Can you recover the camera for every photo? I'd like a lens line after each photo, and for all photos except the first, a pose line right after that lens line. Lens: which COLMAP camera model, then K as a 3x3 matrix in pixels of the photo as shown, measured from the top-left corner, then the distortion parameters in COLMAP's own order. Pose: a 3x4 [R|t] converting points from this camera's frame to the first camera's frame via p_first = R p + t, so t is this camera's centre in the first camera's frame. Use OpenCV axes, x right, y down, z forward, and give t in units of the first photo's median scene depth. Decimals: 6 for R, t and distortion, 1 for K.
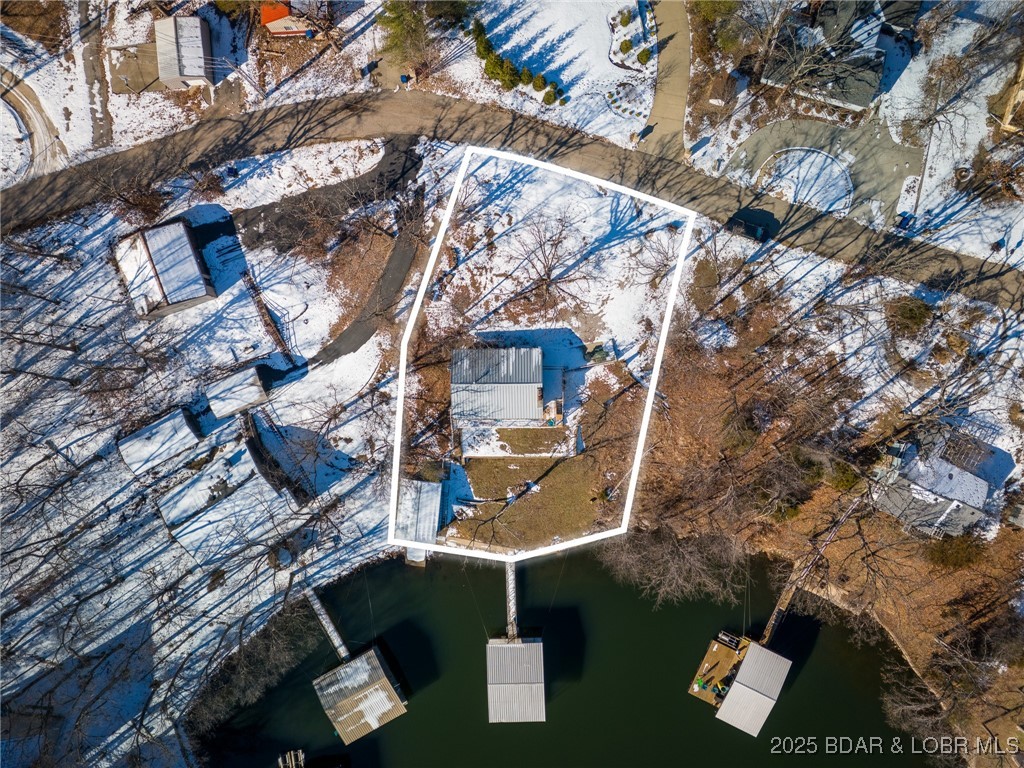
lens RADIAL K [[778.2, 0, 513.8], [0, 778.2, 383.4], [0, 0, 1]] dist [0.048721, -0.014232]
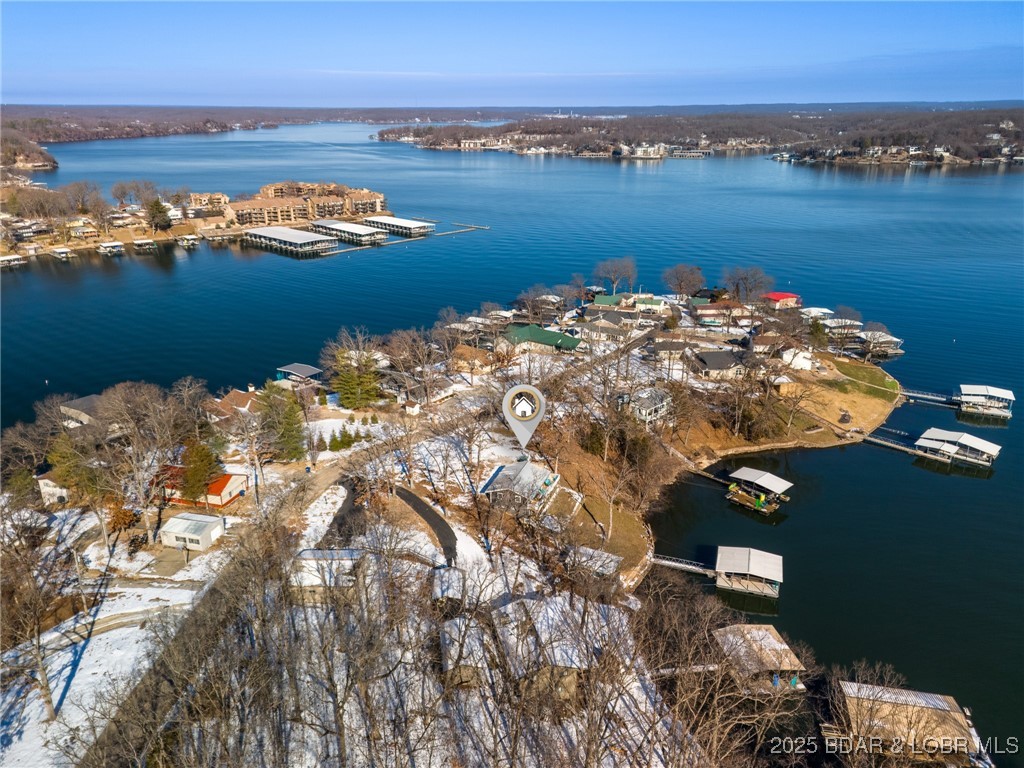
lens RADIAL K [[778.2, 0, 513.1], [0, 778.2, 383.7], [0, 0, 1]] dist [0.048721, -0.014232]
pose [[0.341908, -0.285339, 0.895366, -1.253587], [0.939721, 0.098946, -0.327313, 0.442321], [0.004802, 0.953305, 0.301970, 0.376159]]
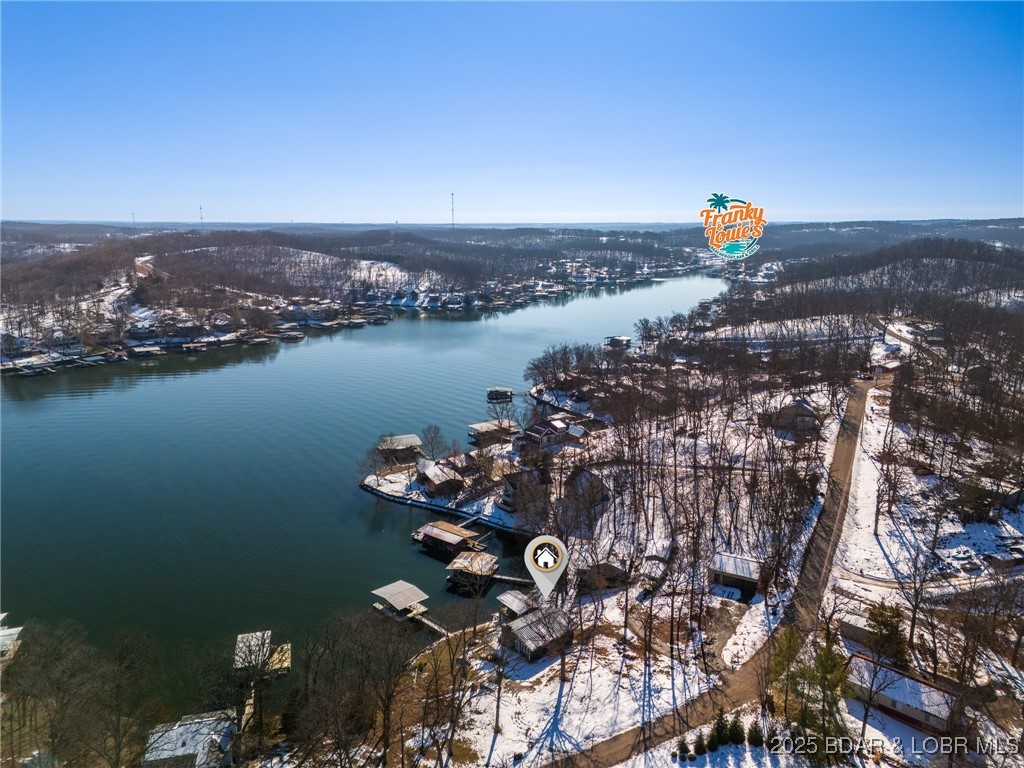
lens RADIAL K [[778.2, 0, 512.9], [0, 778.2, 383.9], [0, 0, 1]] dist [0.048721, -0.014232]
pose [[-0.748106, 0.155305, -0.645149, 0.822907], [-0.663563, -0.181882, 0.725675, -0.879902], [-0.004640, 0.970978, 0.239122, 0.248223]]
